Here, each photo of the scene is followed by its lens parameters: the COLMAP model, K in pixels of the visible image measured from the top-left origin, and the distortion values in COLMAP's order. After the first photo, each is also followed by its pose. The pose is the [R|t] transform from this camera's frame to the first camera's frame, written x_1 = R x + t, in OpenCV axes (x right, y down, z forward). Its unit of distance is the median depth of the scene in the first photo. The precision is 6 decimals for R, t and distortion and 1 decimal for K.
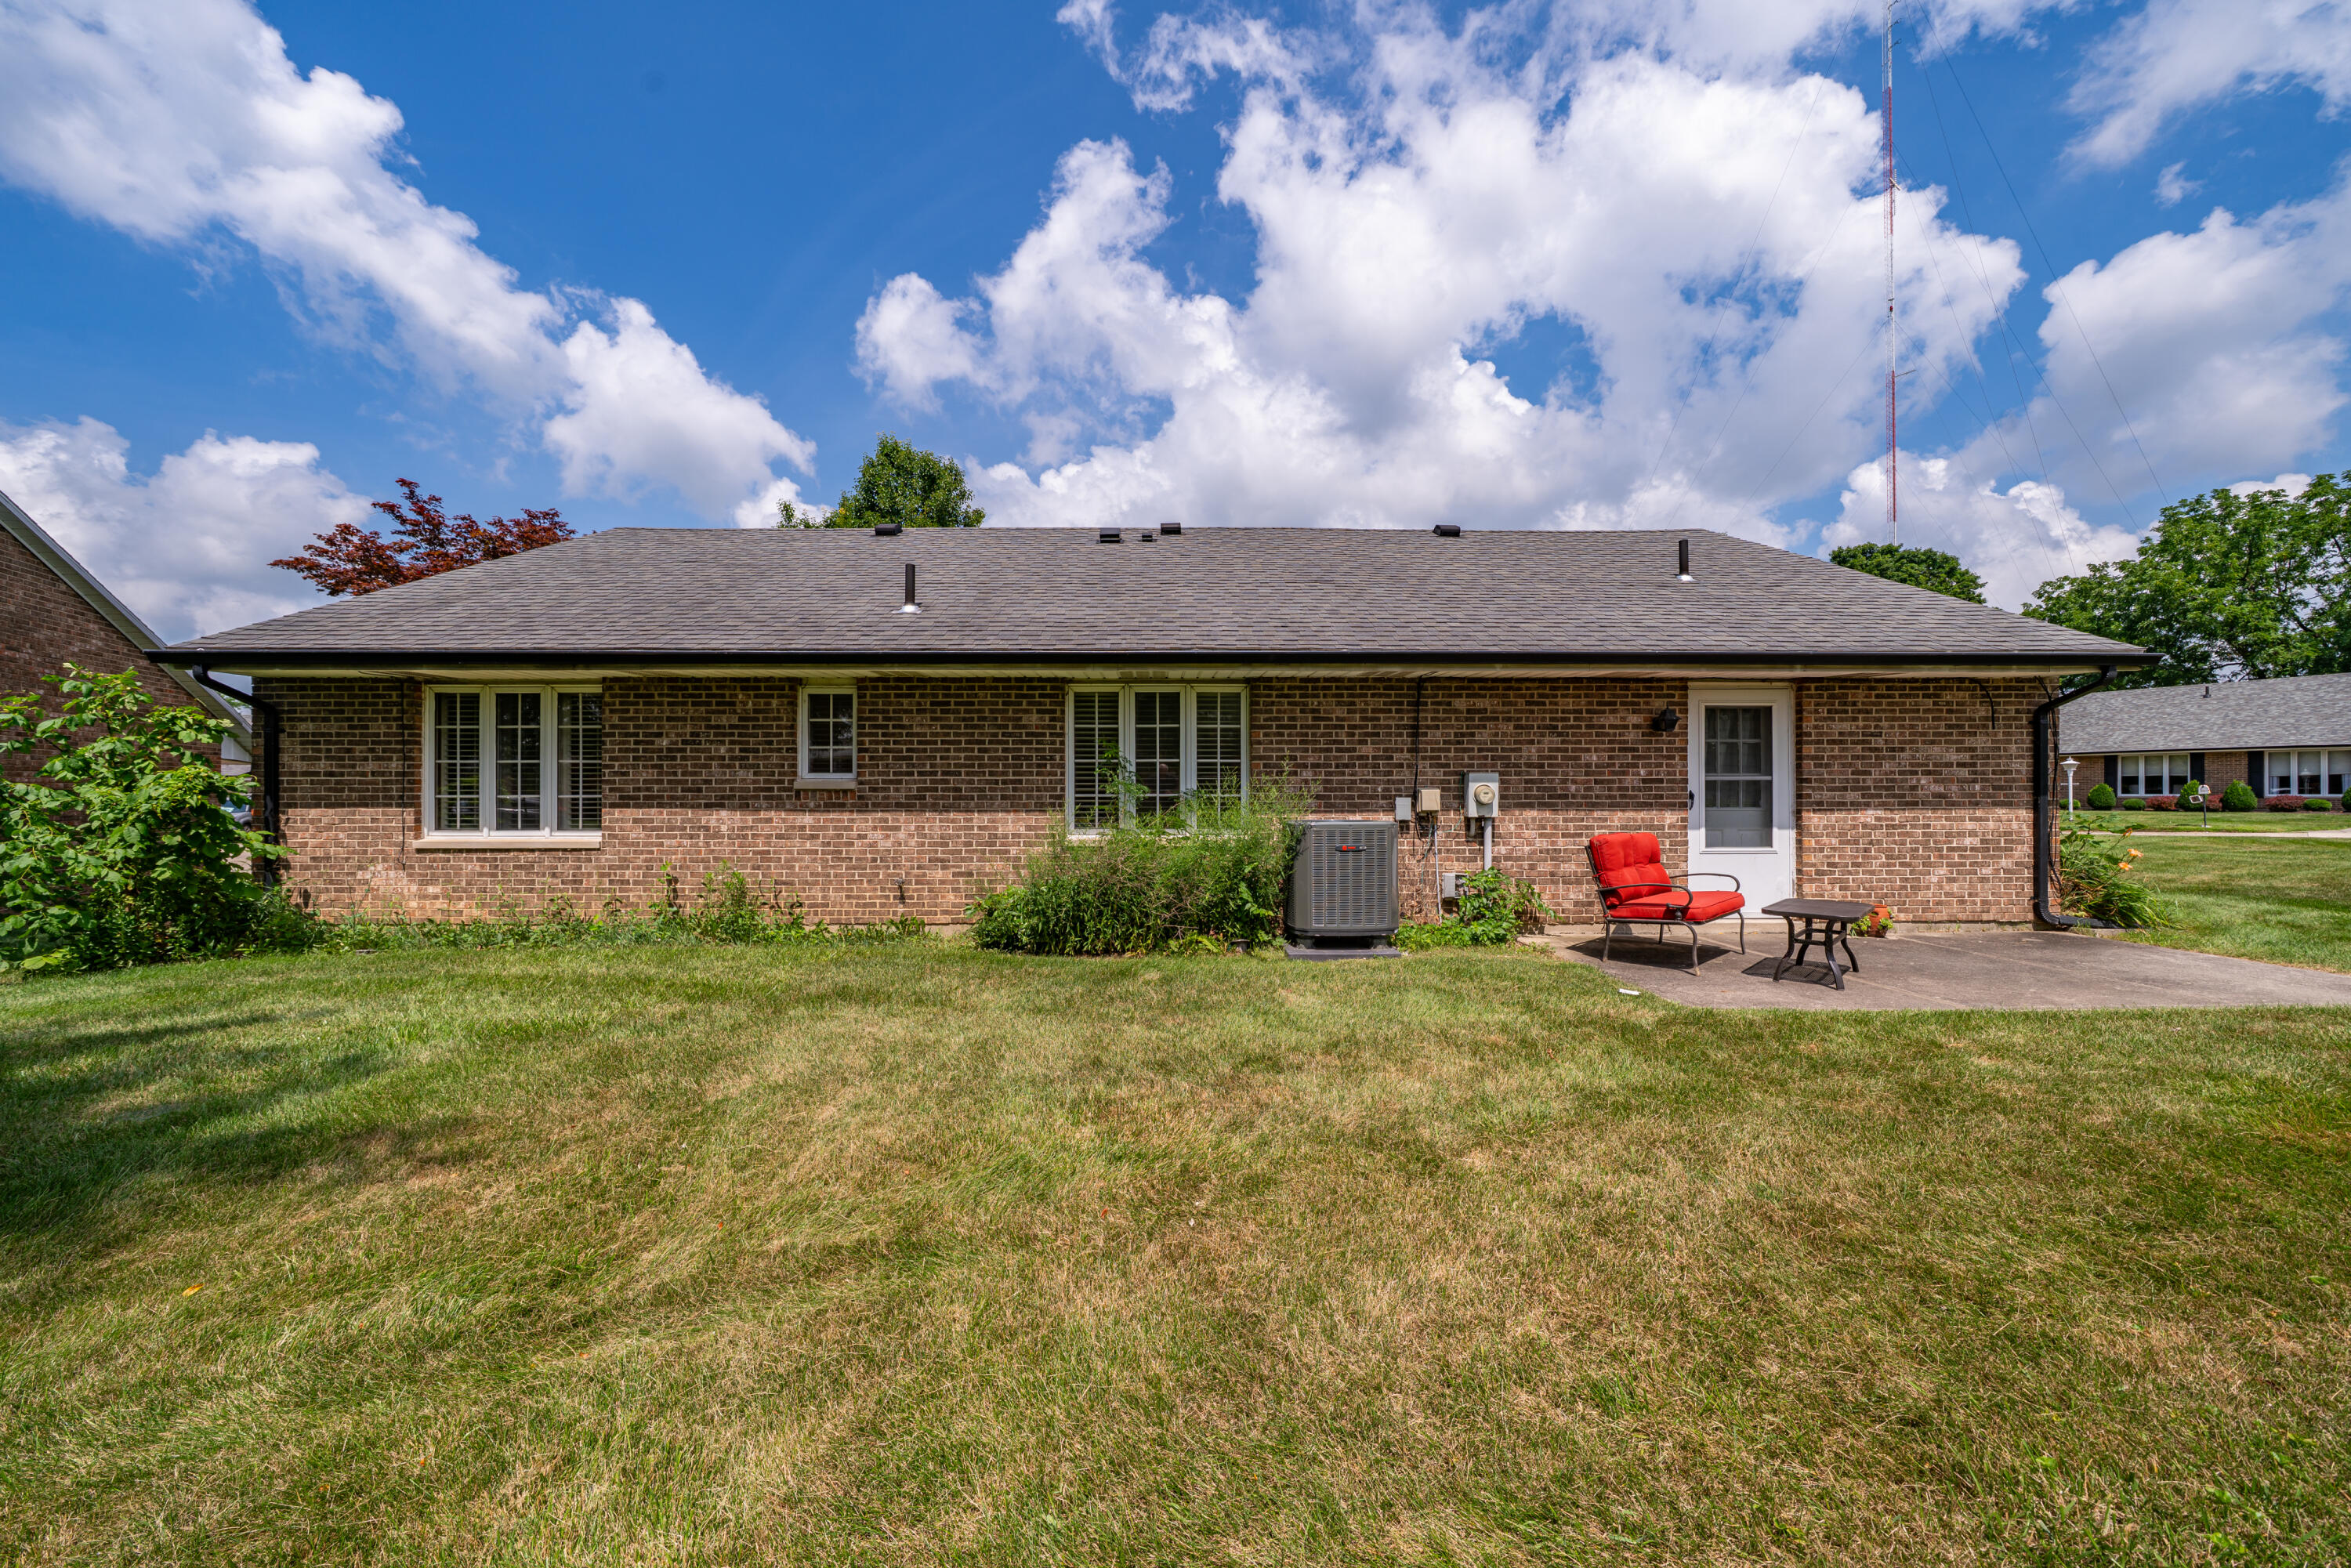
lens RADIAL K [[807.0, 0, 1165.2], [0, 807.0, 796.2], [0, 0, 1]] dist [-0.008122, 0.000671]
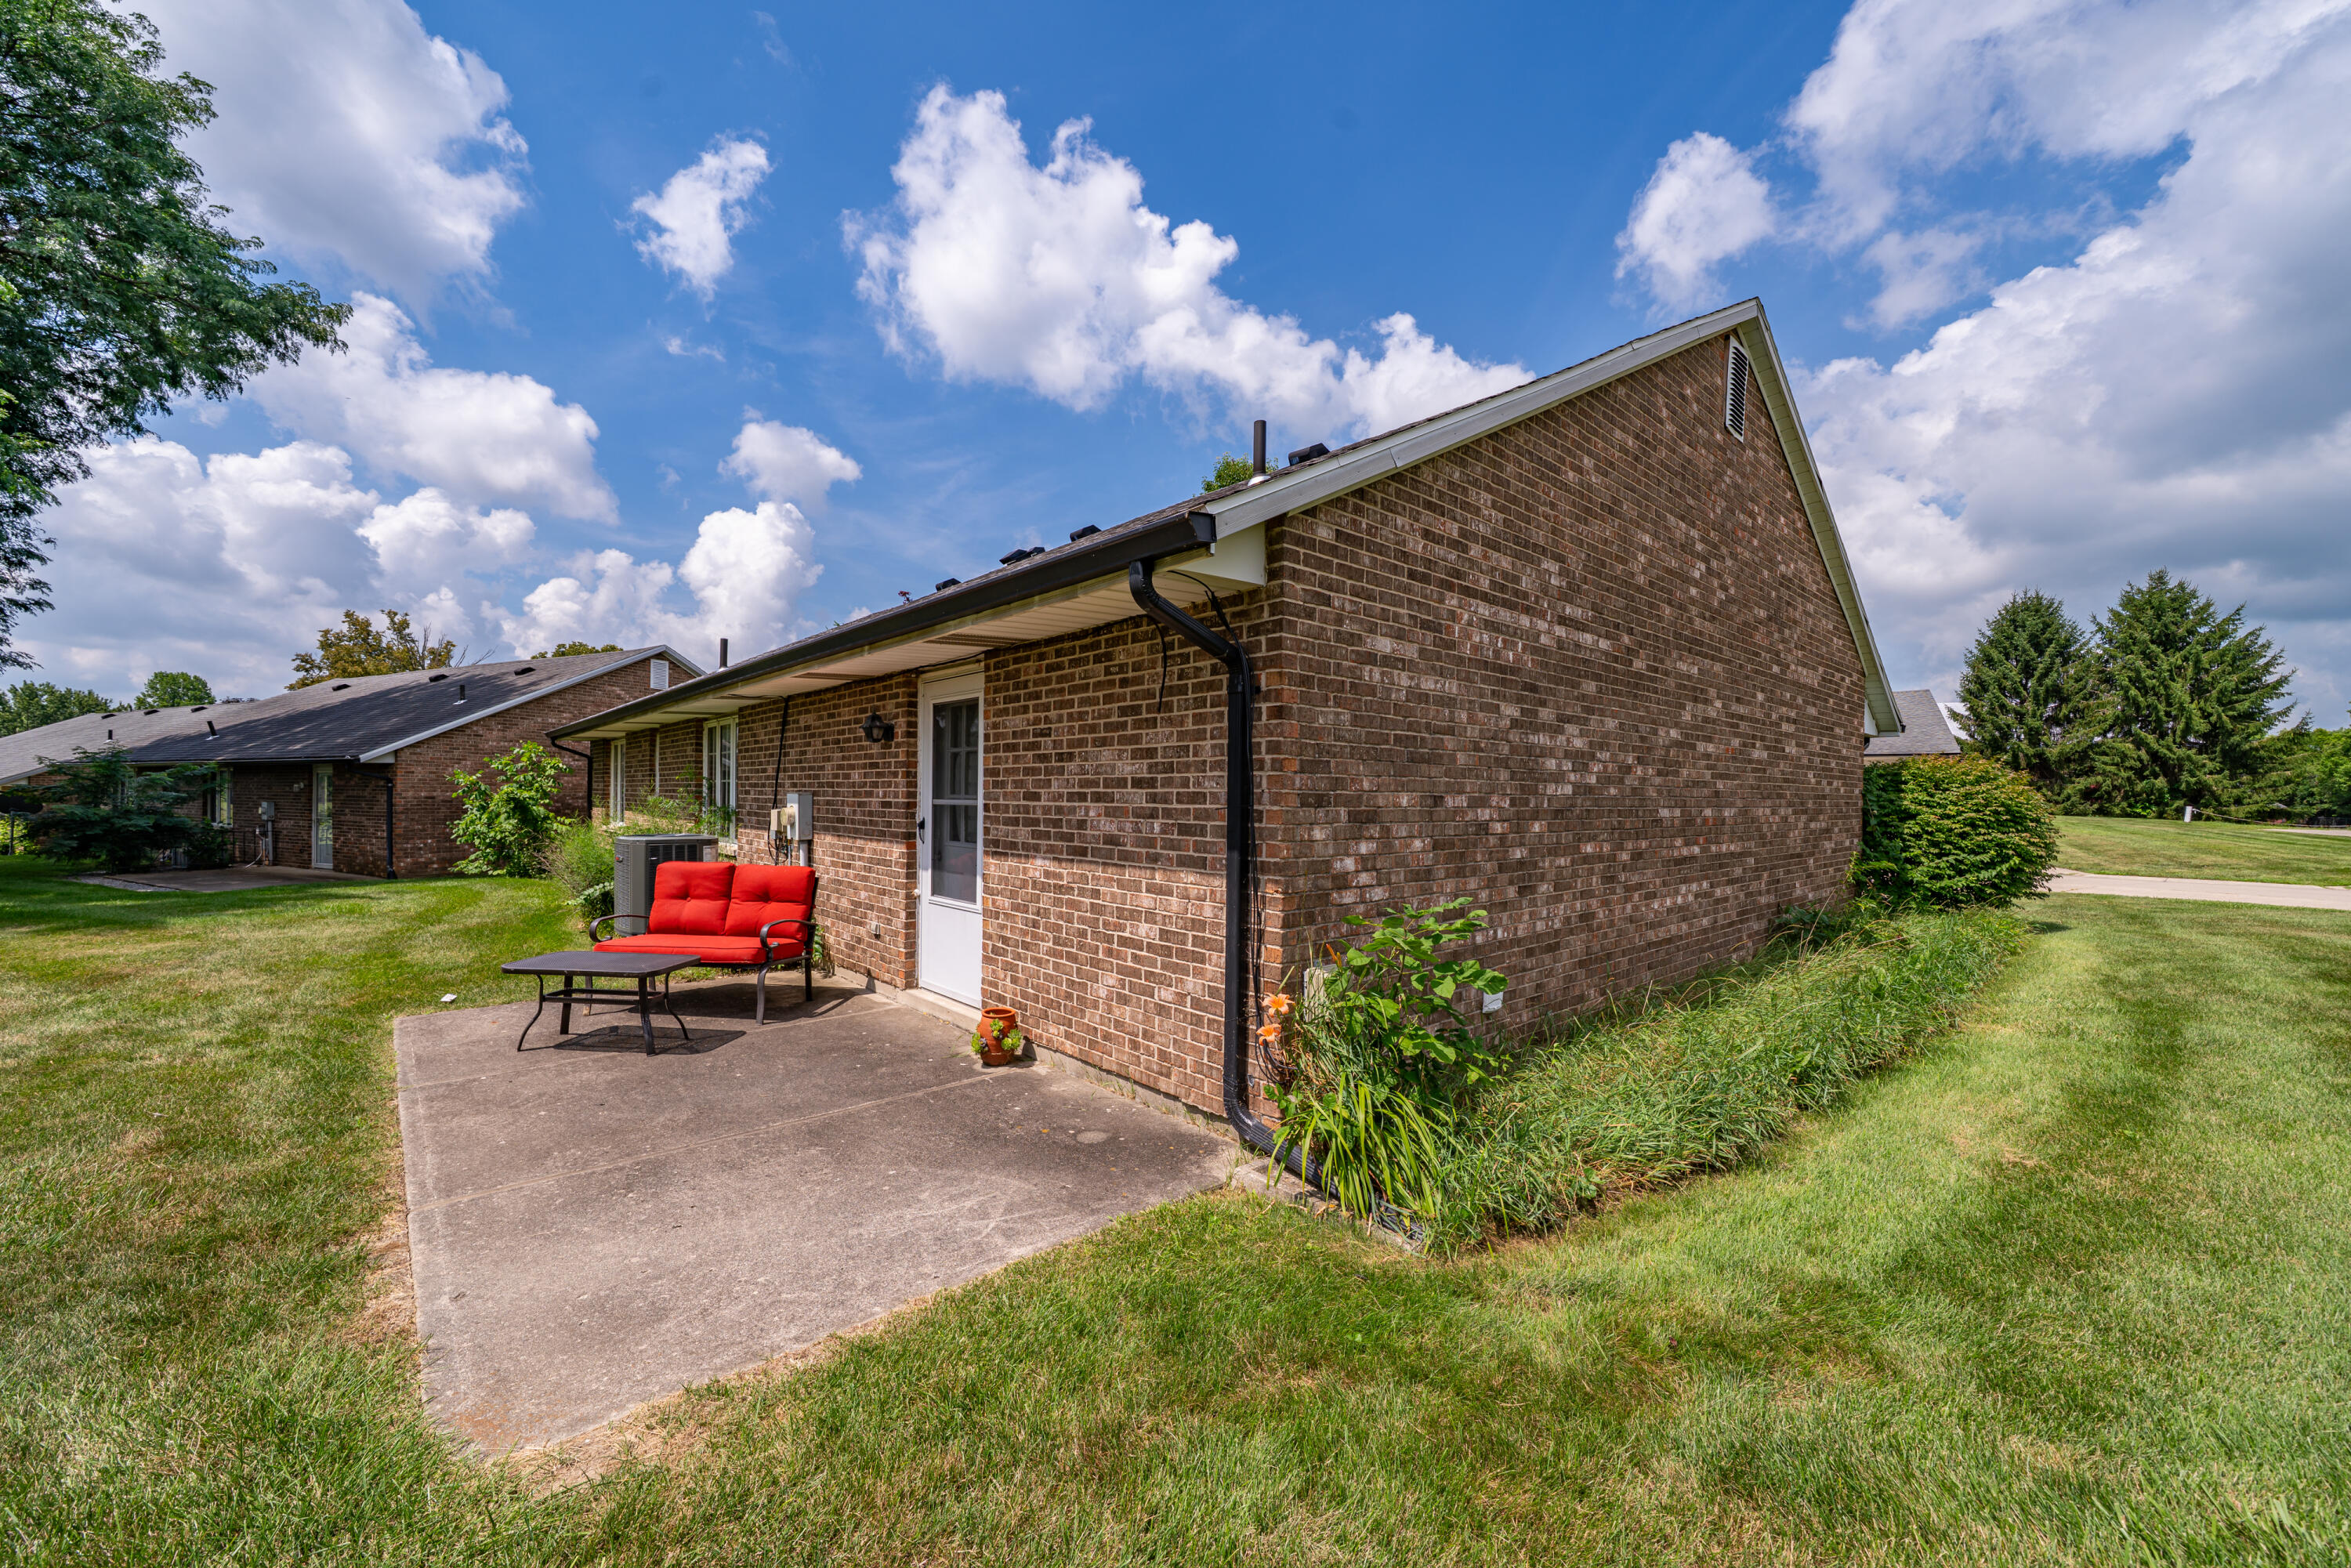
lens RADIAL K [[913.4, 0, 1171.6], [0, 913.4, 788.4], [0, 0, 1]] dist [0.000421, 0.000041]
pose [[0.645495, 0.003673, -0.763756, 1.465463], [-0.006621, 0.999978, -0.000786, -0.035259], [0.763736, 0.005564, 0.645505, 0.631497]]
